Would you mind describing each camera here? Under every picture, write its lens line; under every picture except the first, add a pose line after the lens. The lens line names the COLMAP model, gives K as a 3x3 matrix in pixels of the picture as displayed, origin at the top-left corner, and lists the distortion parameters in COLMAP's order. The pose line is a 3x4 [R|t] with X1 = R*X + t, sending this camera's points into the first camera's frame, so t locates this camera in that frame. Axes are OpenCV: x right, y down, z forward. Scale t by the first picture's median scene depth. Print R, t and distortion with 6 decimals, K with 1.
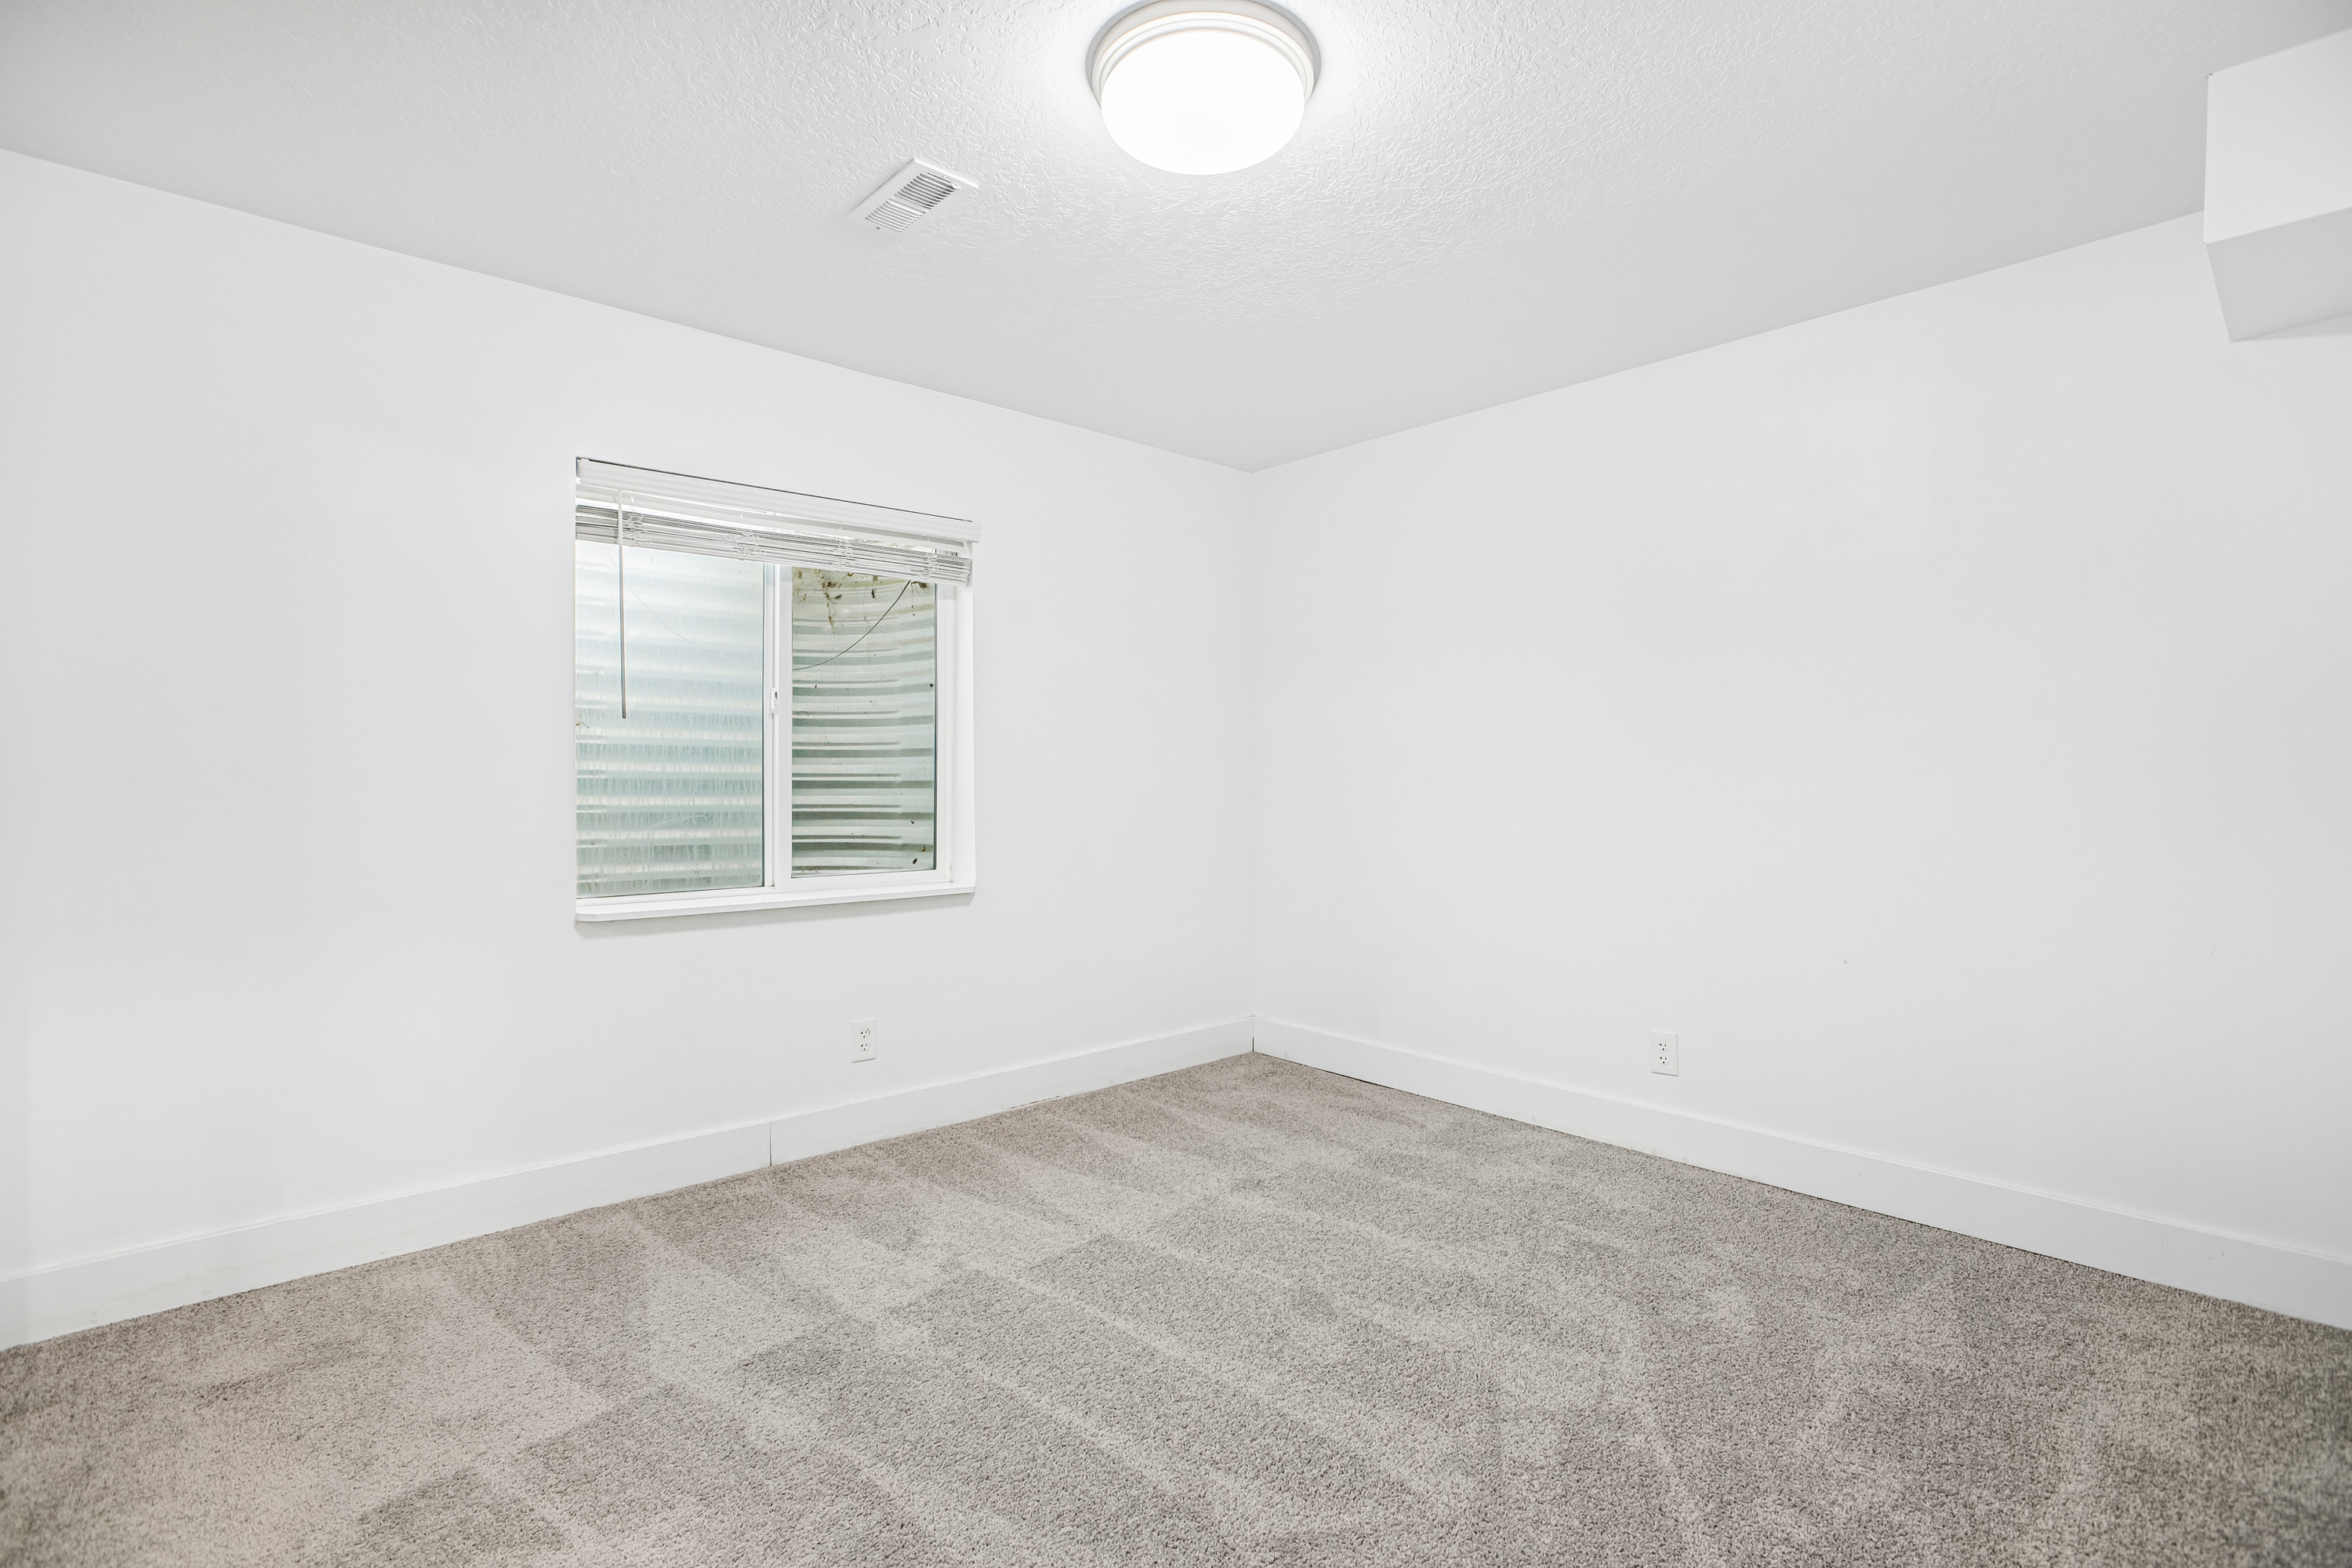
lens RADIAL K [[1092.6, 0, 1171.7], [0, 1092.6, 798.0], [0, 0, 1]] dist [-0.041001, 0.012178]
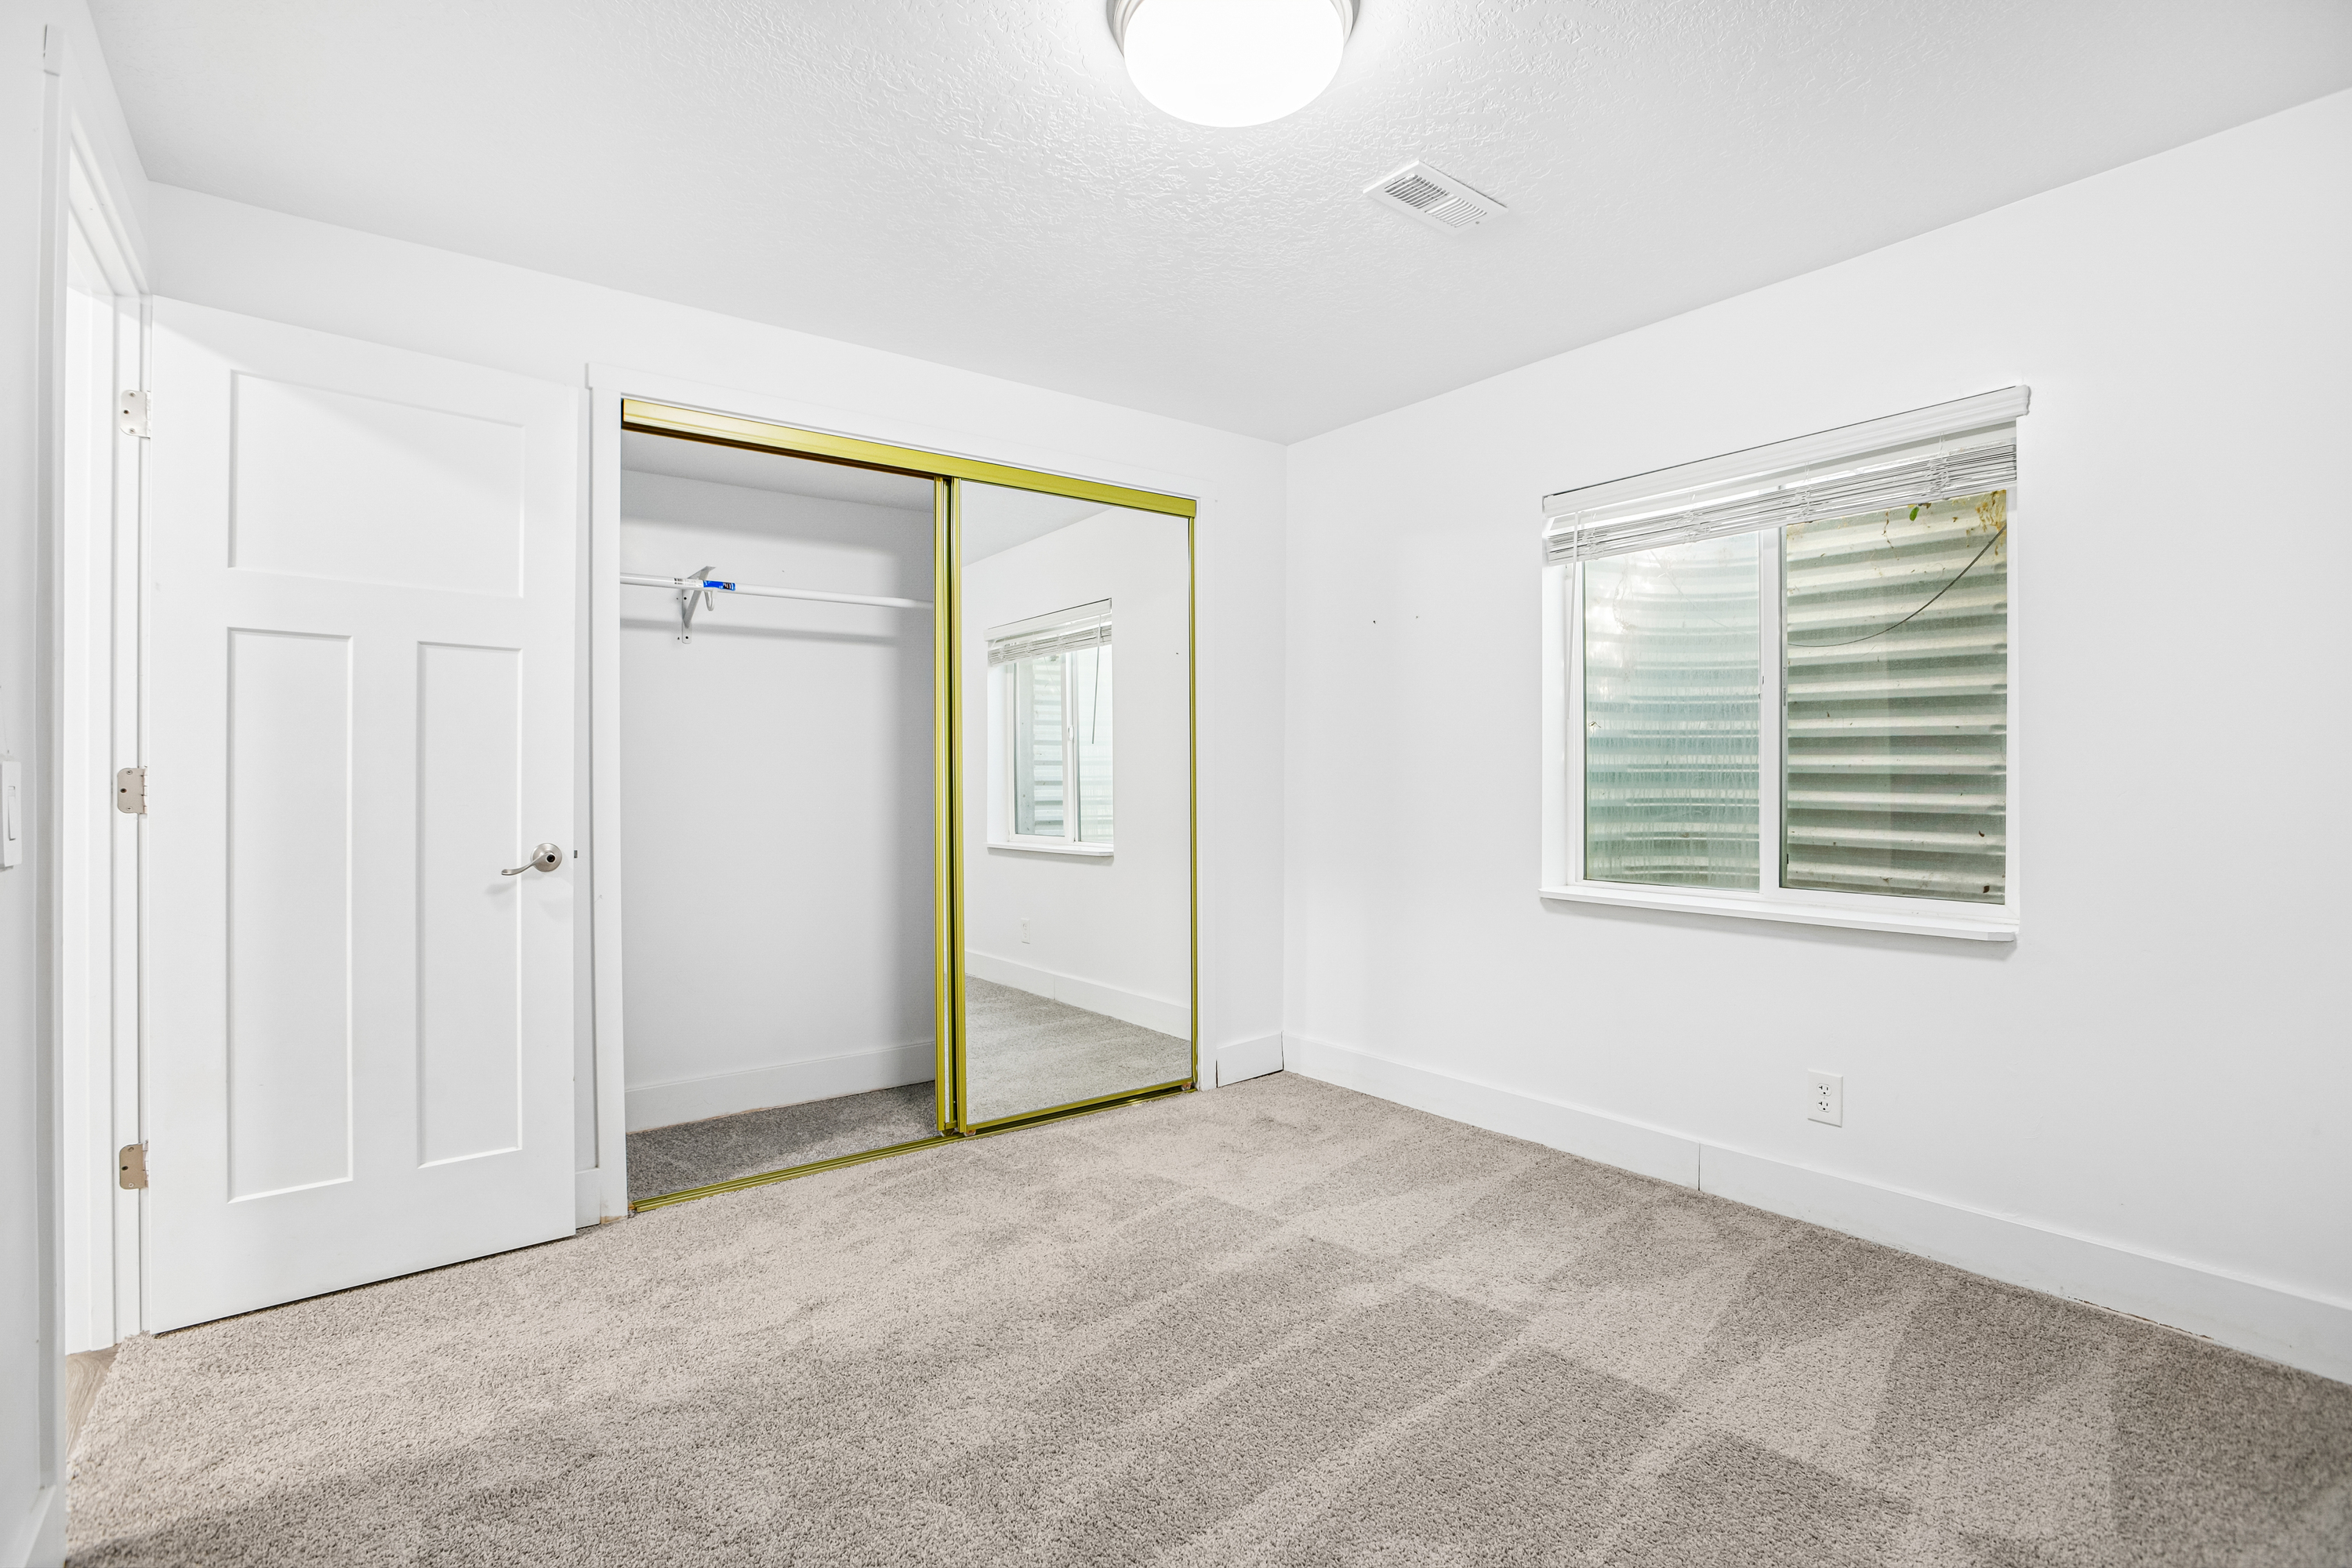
lens RADIAL K [[1102.8, 0, 1180.3], [0, 1102.8, 774.9], [0, 0, 1]] dist [-0.041138, 0.012275]
pose [[-0.077963, -0.005122, -0.996943, 0.584217], [-0.018565, 0.999821, -0.003685, -0.002646], [0.996783, 0.018221, -0.078044, 0.621995]]
